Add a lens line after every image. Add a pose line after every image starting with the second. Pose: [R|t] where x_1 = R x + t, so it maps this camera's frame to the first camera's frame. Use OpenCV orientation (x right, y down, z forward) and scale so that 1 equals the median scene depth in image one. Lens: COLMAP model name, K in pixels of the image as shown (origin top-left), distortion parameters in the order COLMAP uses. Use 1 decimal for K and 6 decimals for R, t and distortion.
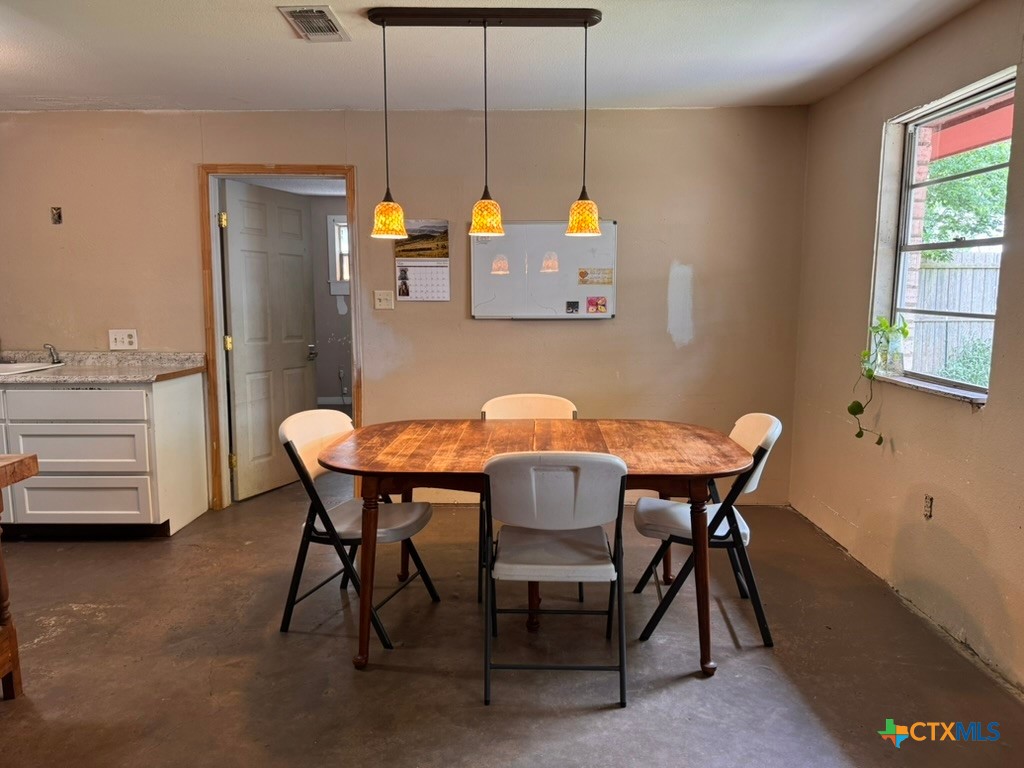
lens RADIAL K [[717.0, 0, 507.4], [0, 717.0, 387.8], [0, 0, 1]] dist [0.046959, -0.052710]
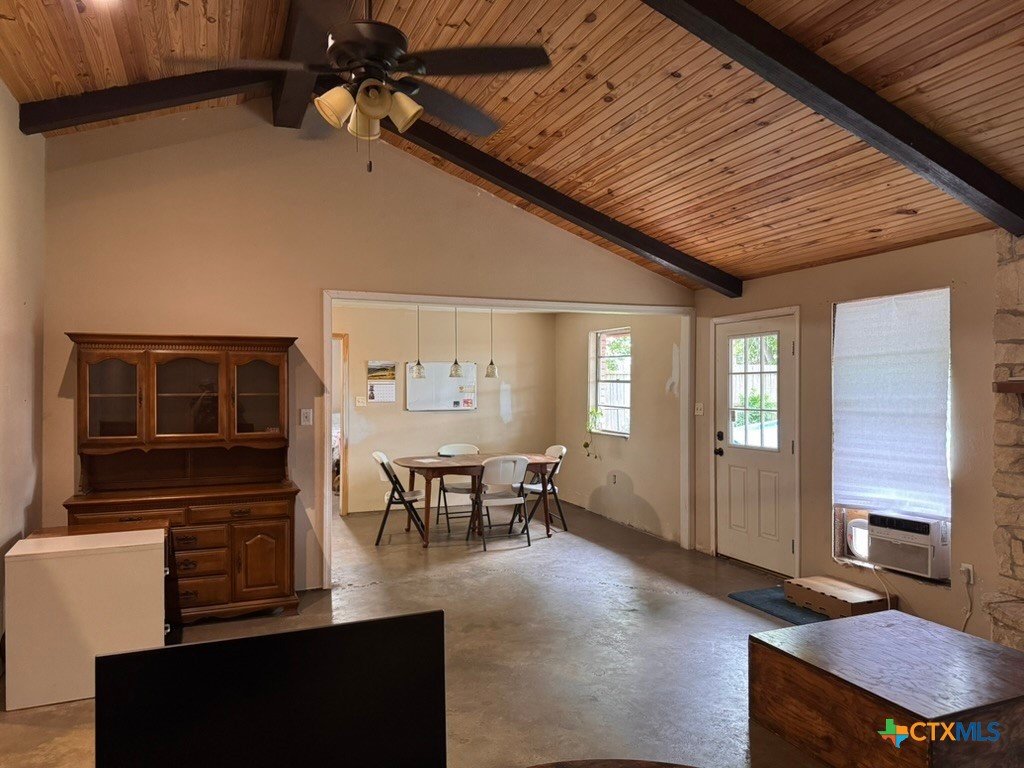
lens RADIAL K [[717.0, 0, 510.8], [0, 717.0, 382.2], [0, 0, 1]] dist [0.046959, -0.052710]
pose [[0.925456, 0.001789, 0.378851, -0.672866], [0.047302, 0.991618, -0.120230, 0.095801], [-0.375890, 0.129188, 0.917615, -1.158222]]
